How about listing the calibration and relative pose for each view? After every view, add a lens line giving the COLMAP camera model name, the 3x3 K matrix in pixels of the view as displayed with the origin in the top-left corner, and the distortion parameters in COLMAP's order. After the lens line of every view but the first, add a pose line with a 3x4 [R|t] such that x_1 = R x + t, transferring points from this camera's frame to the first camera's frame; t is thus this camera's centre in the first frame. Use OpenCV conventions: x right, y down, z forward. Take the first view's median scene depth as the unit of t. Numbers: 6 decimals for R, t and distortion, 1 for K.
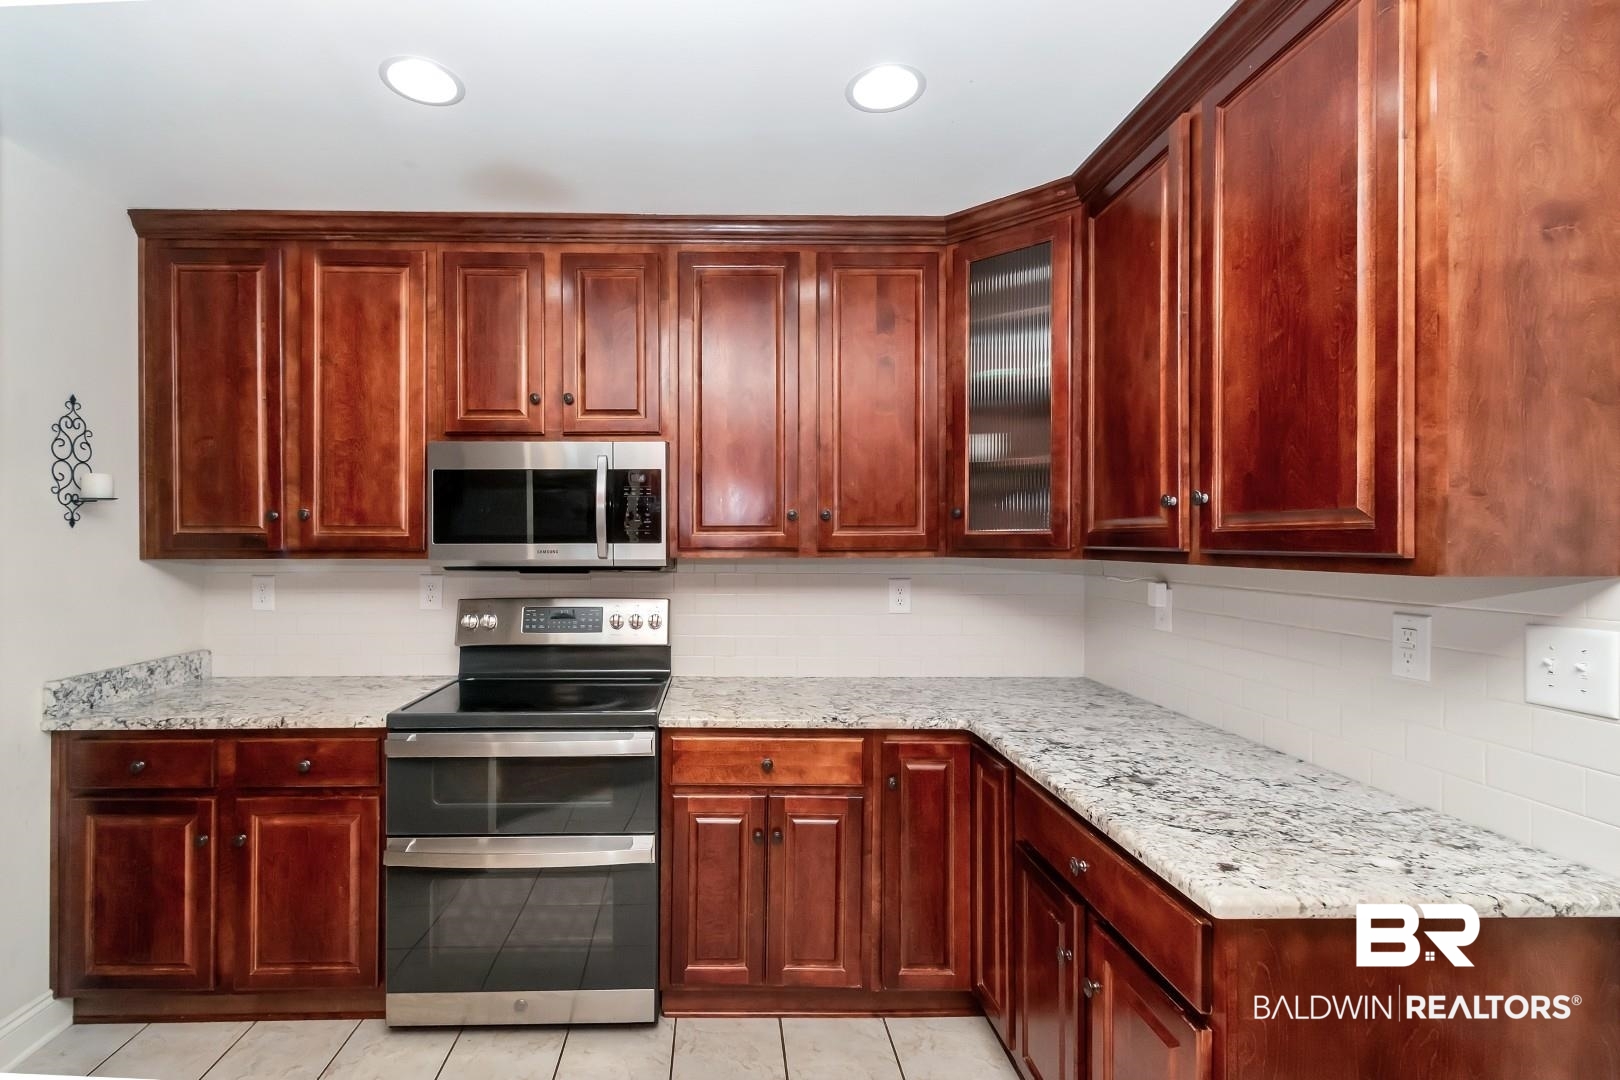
lens RADIAL K [[717.8, 0, 810.0], [0, 717.8, 540.0], [0, 0, 1]] dist [-0.002399, -0.000425]
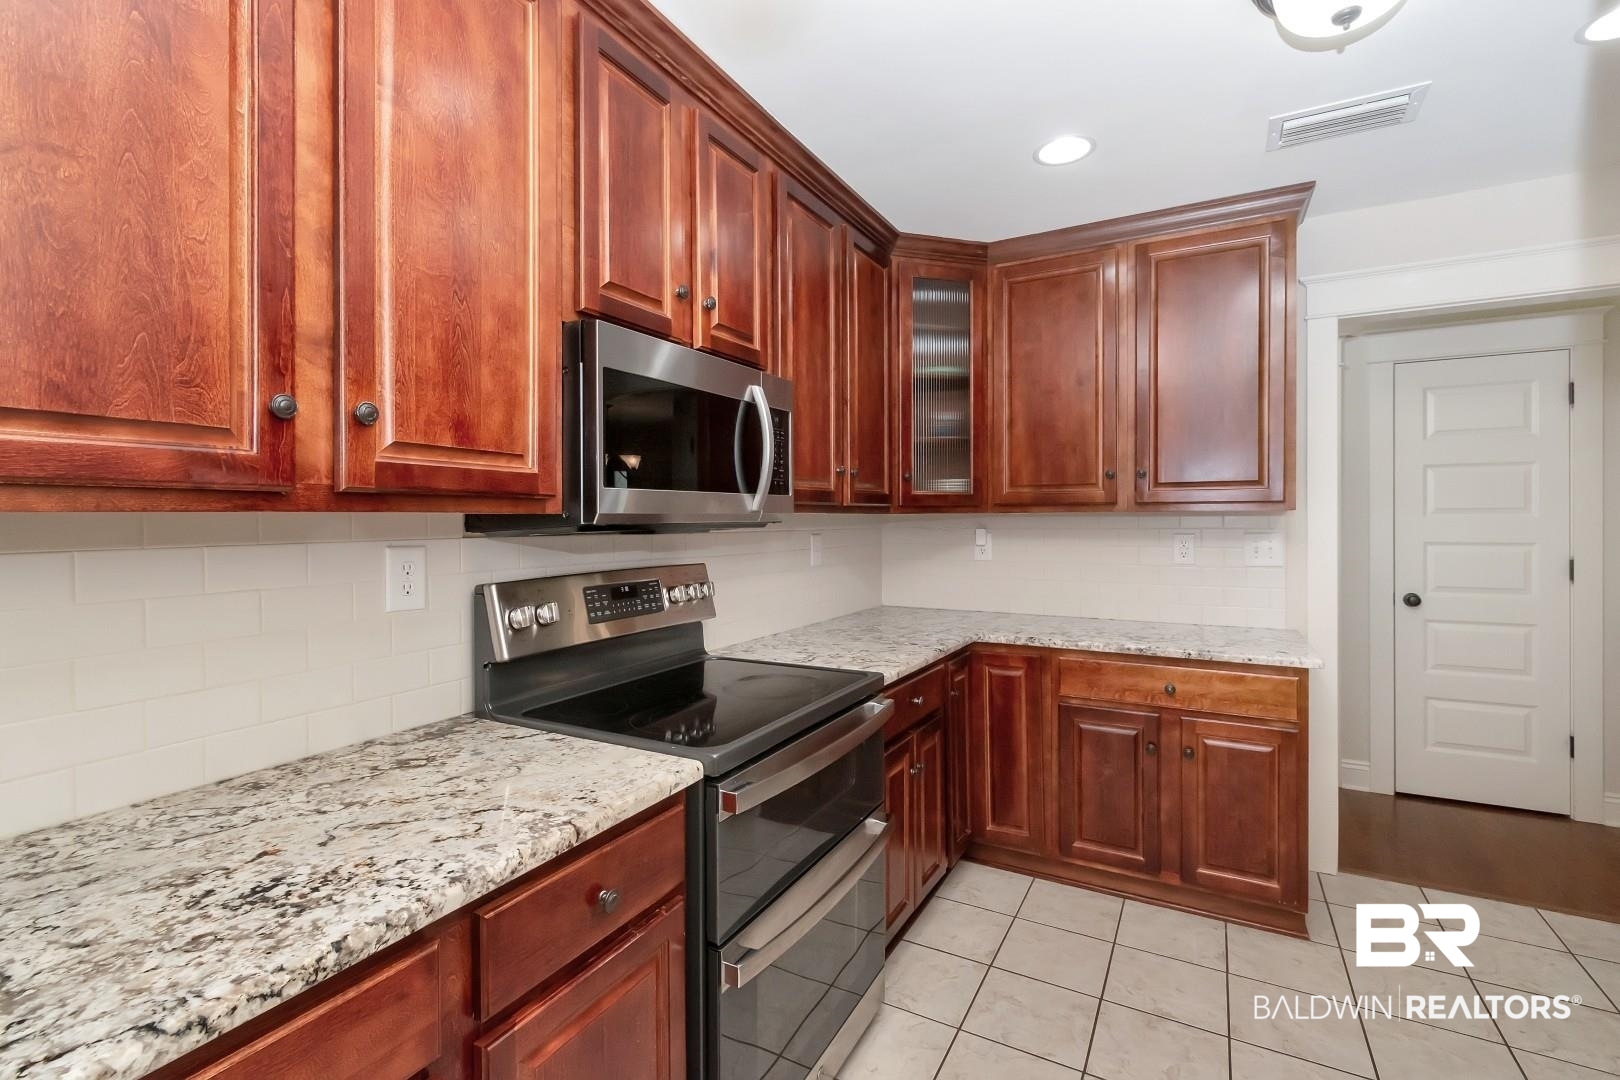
lens RADIAL K [[733.1, 0, 809.3], [0, 733.1, 517.2], [0, 0, 1]] dist [-0.001850, -0.000395]
pose [[0.496666, -0.006800, 0.867915, -0.961479], [-0.013474, 0.999788, 0.015544, 0.017673], [-0.867837, -0.019415, 0.496470, 0.526159]]
